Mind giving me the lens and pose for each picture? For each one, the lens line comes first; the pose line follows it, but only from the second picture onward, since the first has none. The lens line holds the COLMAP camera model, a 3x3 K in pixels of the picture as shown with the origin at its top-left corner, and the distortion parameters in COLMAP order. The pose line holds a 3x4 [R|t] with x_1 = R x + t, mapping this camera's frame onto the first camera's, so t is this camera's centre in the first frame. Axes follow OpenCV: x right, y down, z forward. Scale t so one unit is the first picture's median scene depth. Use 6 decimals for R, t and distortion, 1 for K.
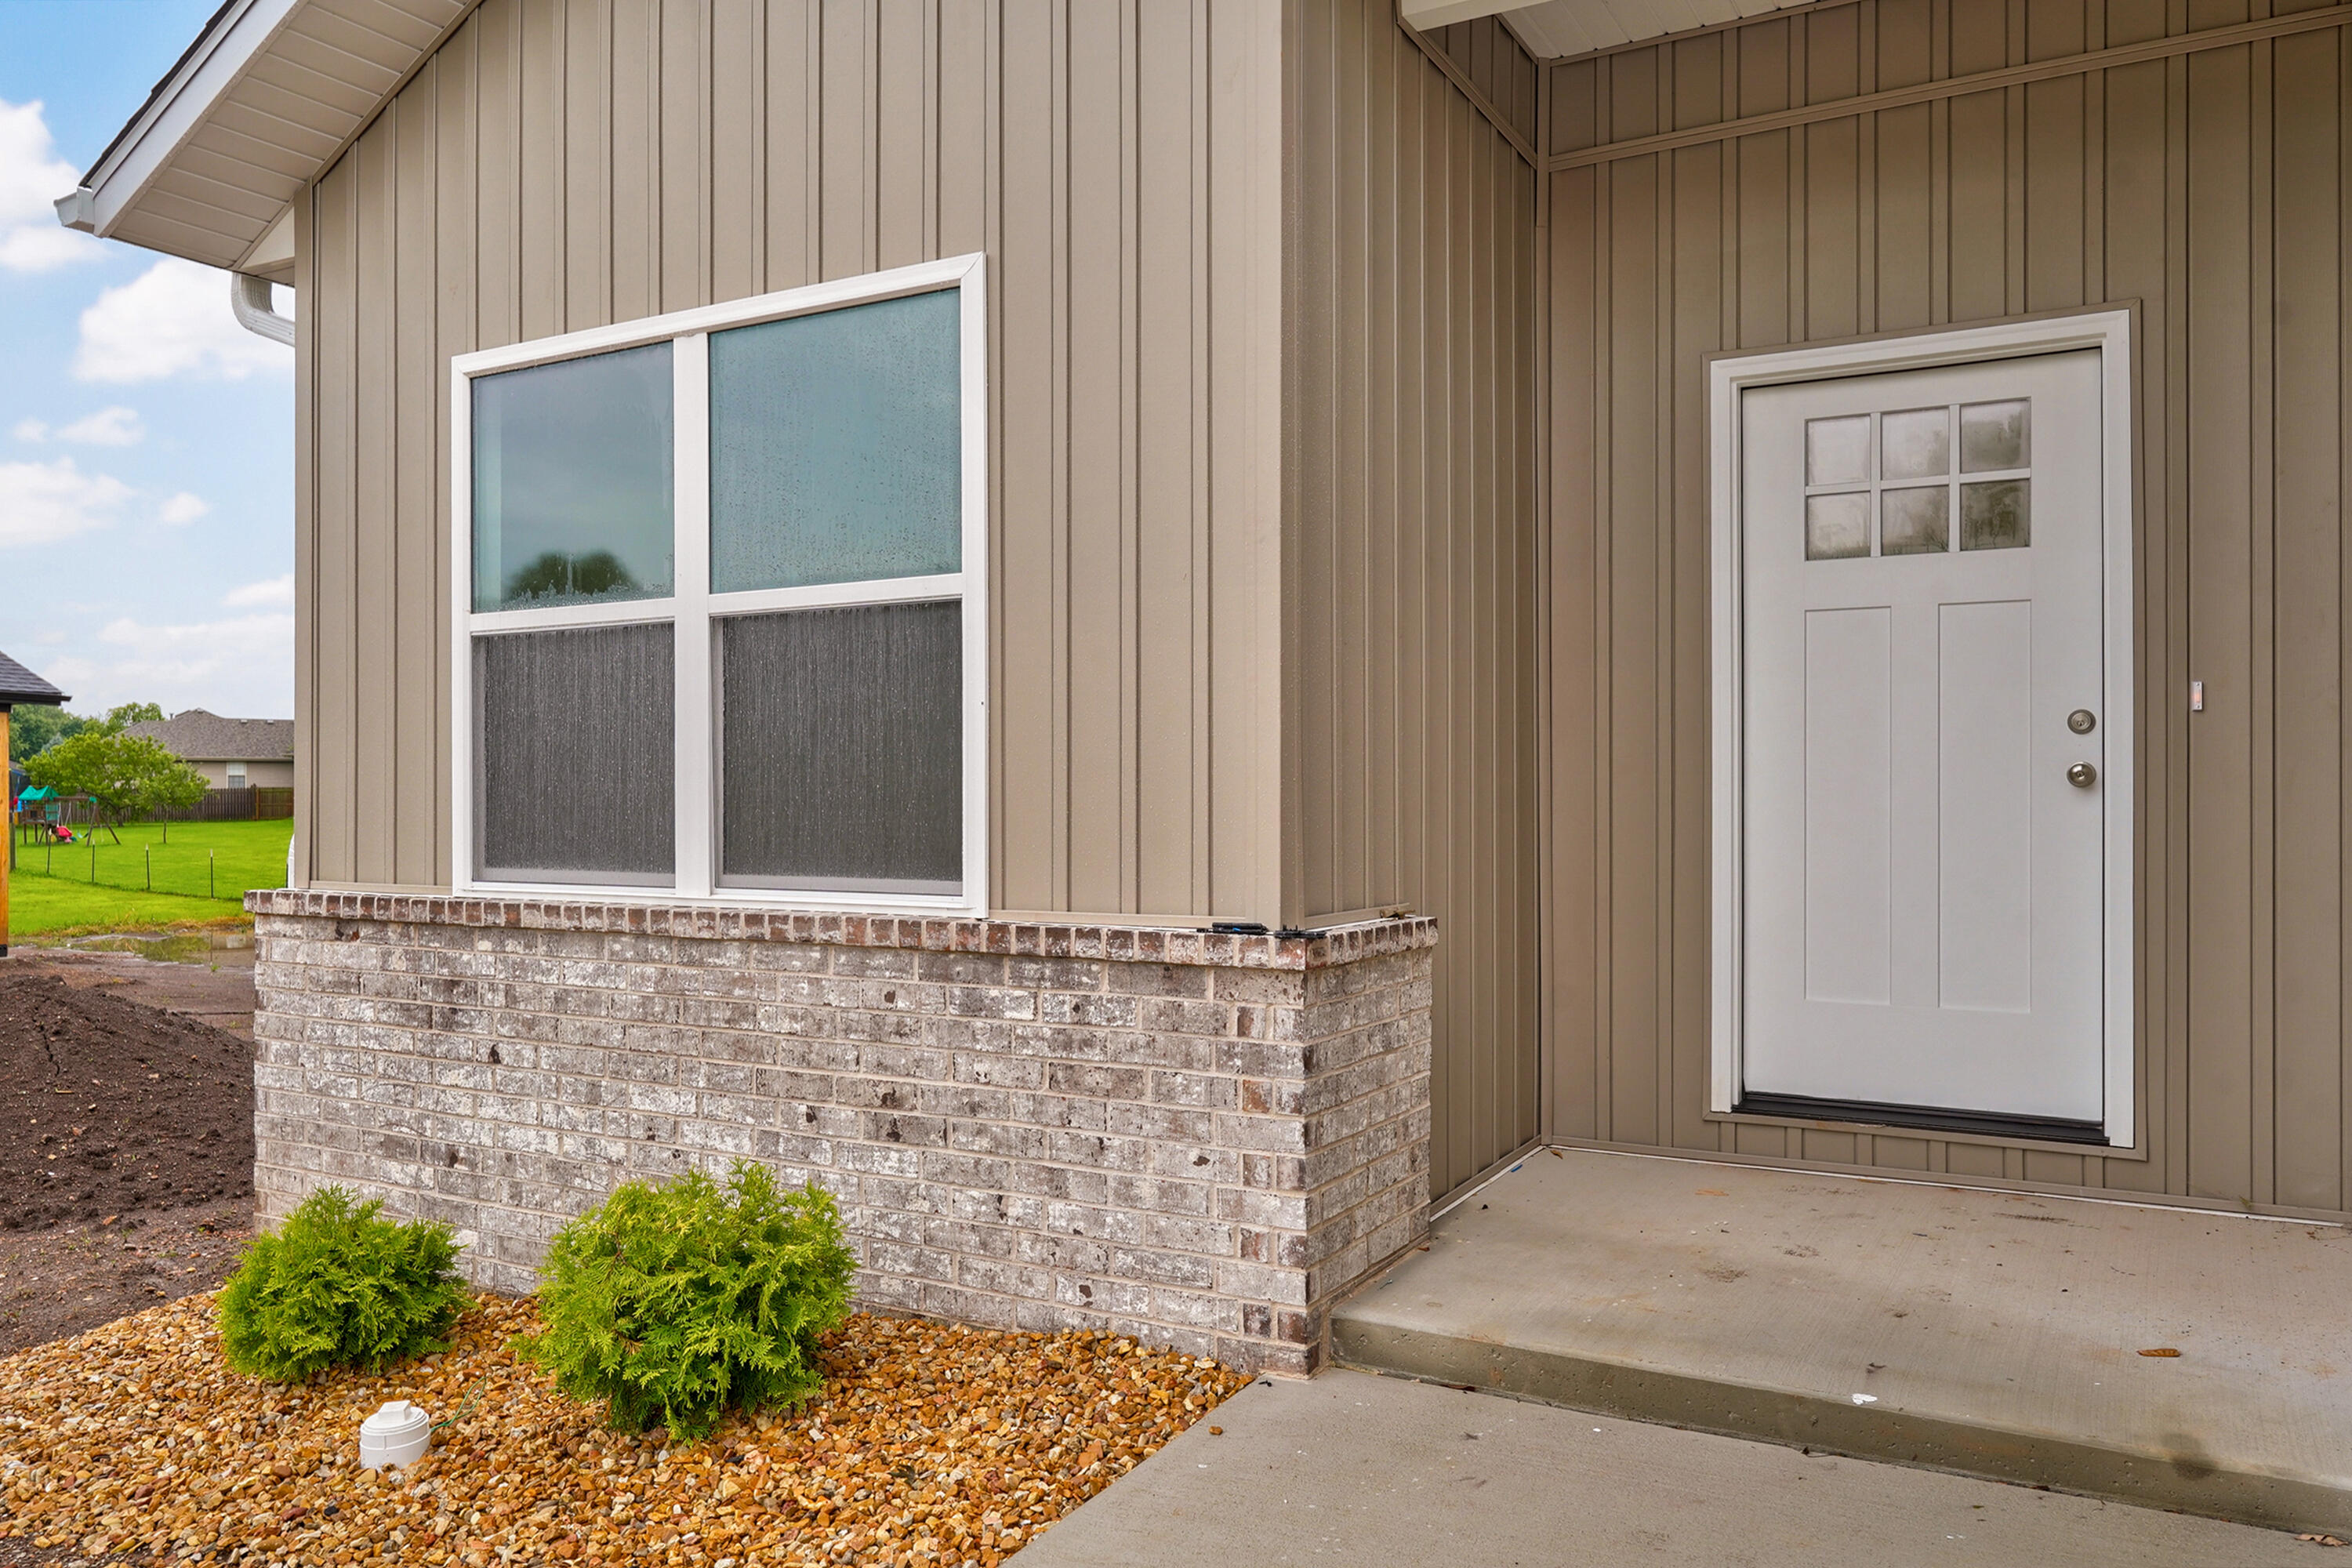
lens RADIAL K [[1682.7, 0, 1176.0], [0, 1682.7, 784.0], [0, 0, 1]] dist [0.002993, 0.001154]
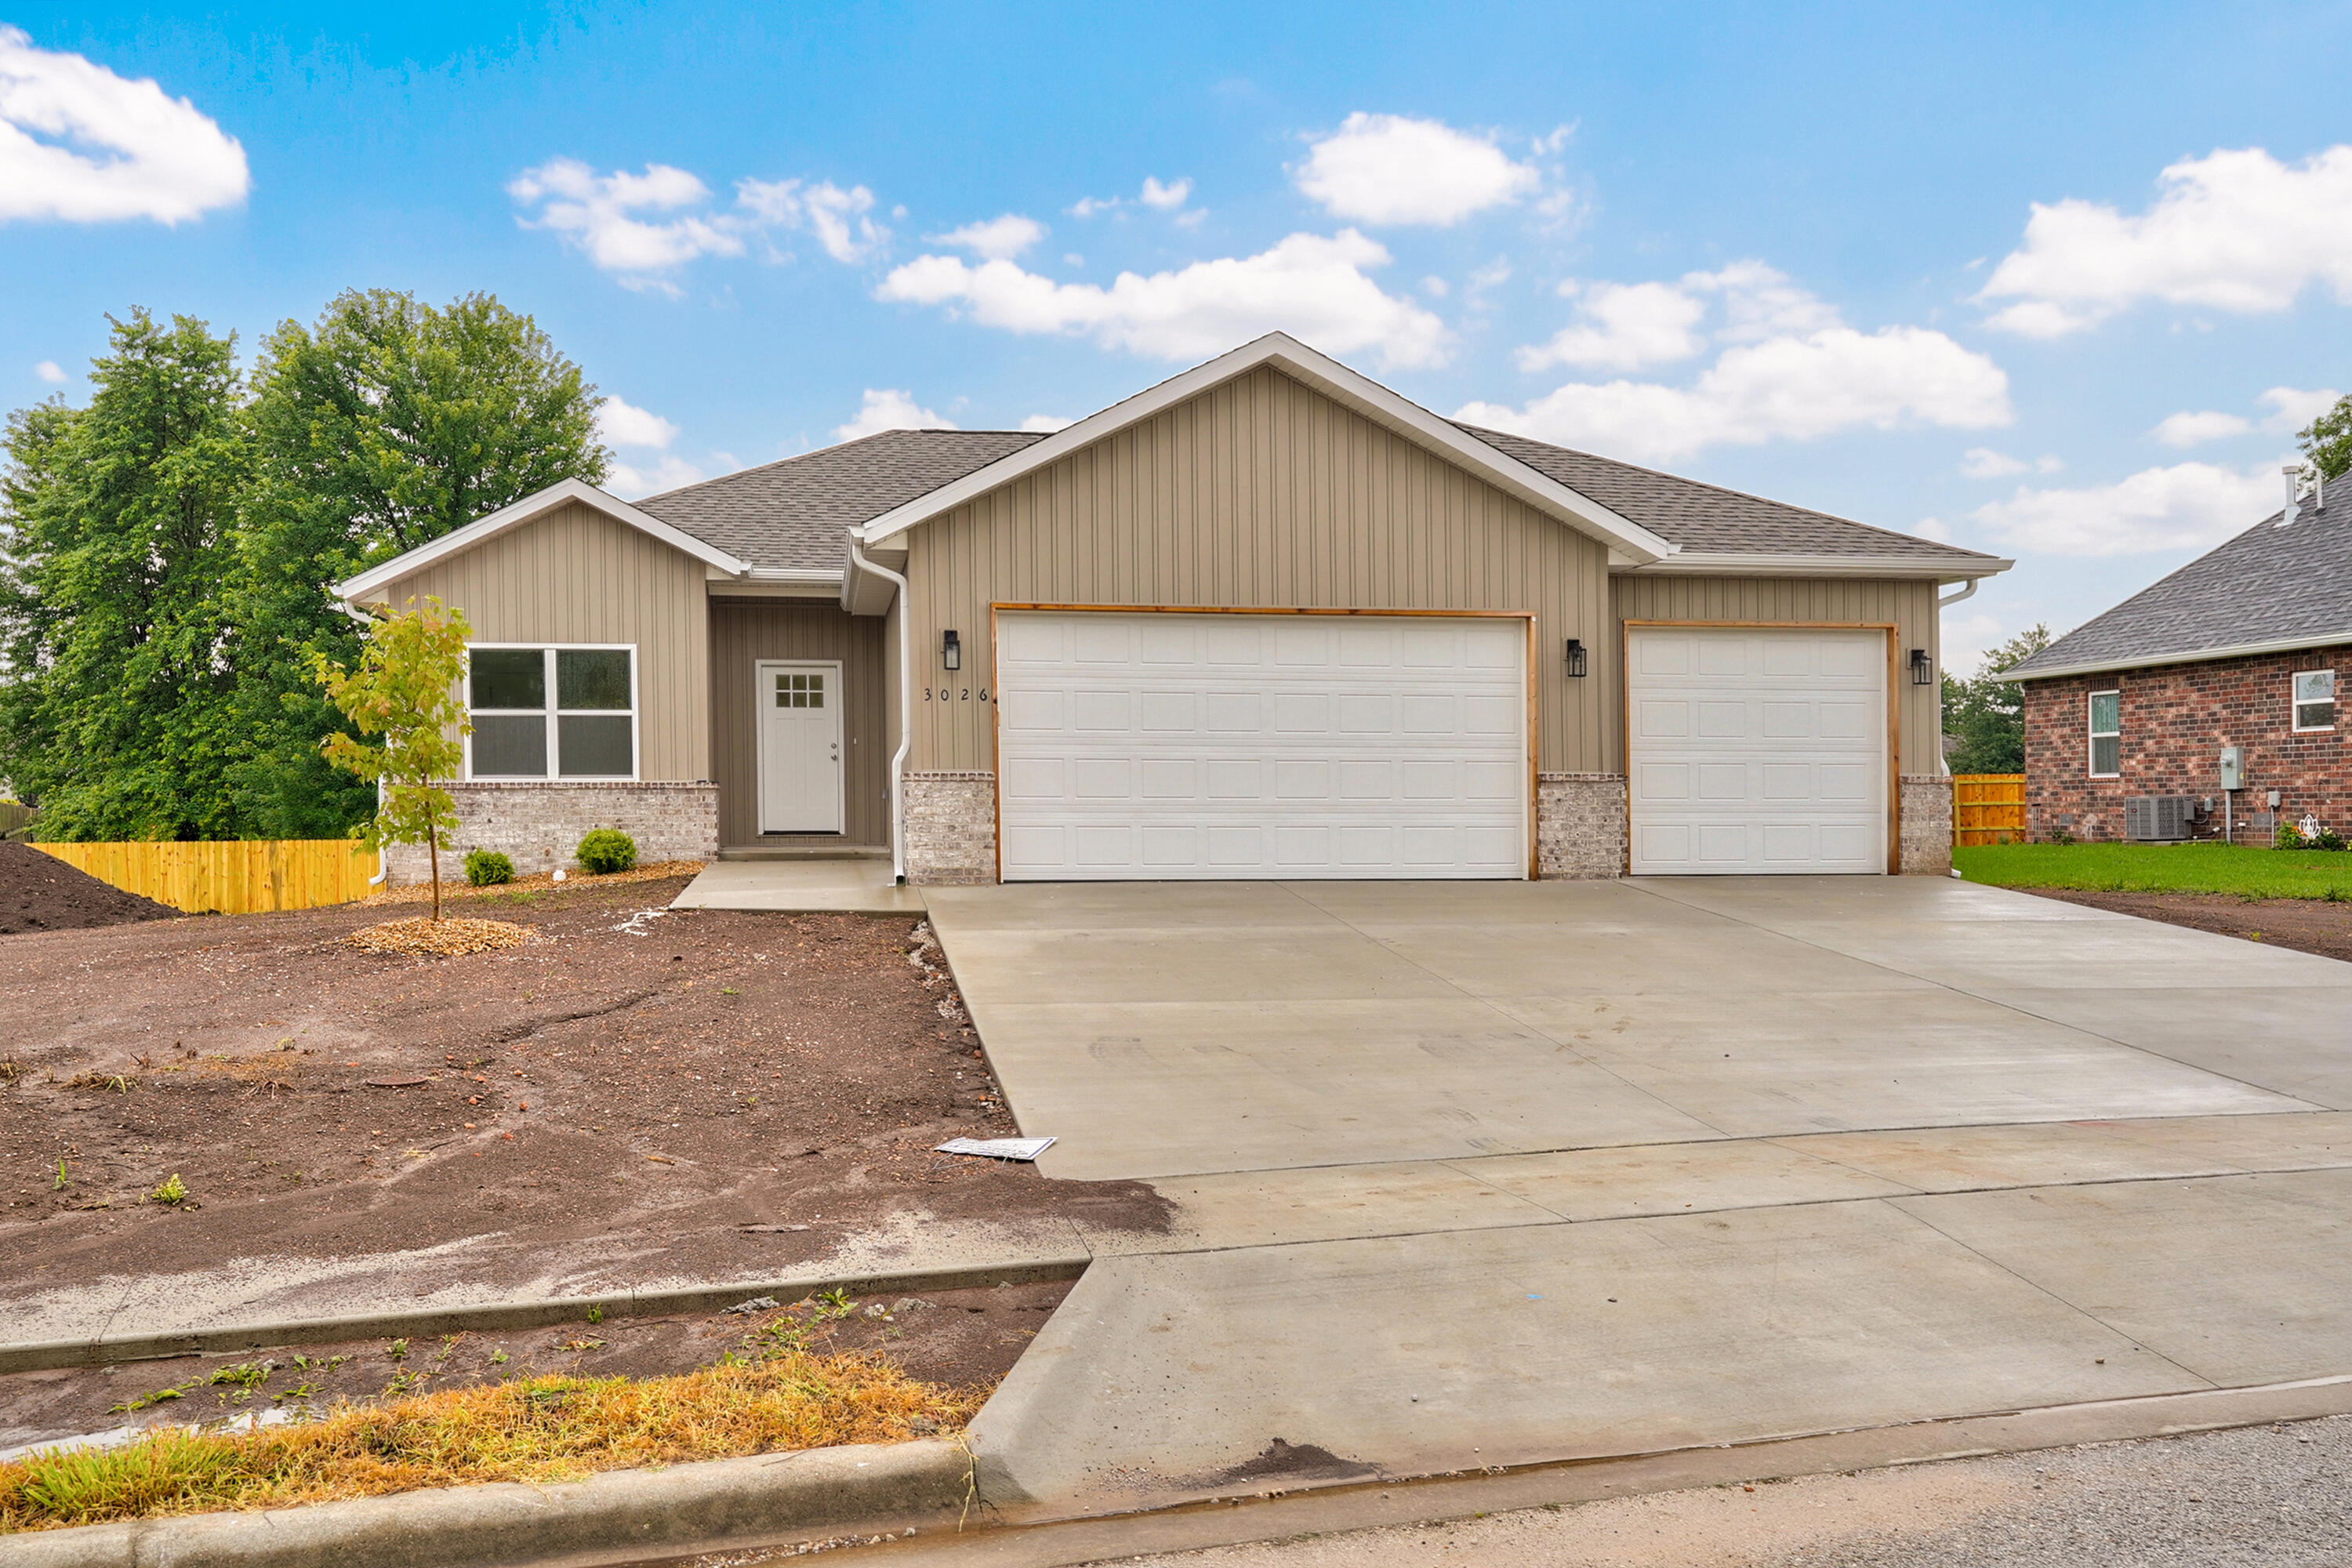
lens RADIAL K [[1937.1, 0, 1208.9], [0, 1937.1, 970.2], [0, 0, 1]] dist [0.012476, -0.002804]
pose [[0.754045, -0.056519, 0.654387, -2.283272], [-0.002817, 0.996003, 0.089270, 0.102177], [-0.656817, -0.069157, 0.750872, -3.850980]]
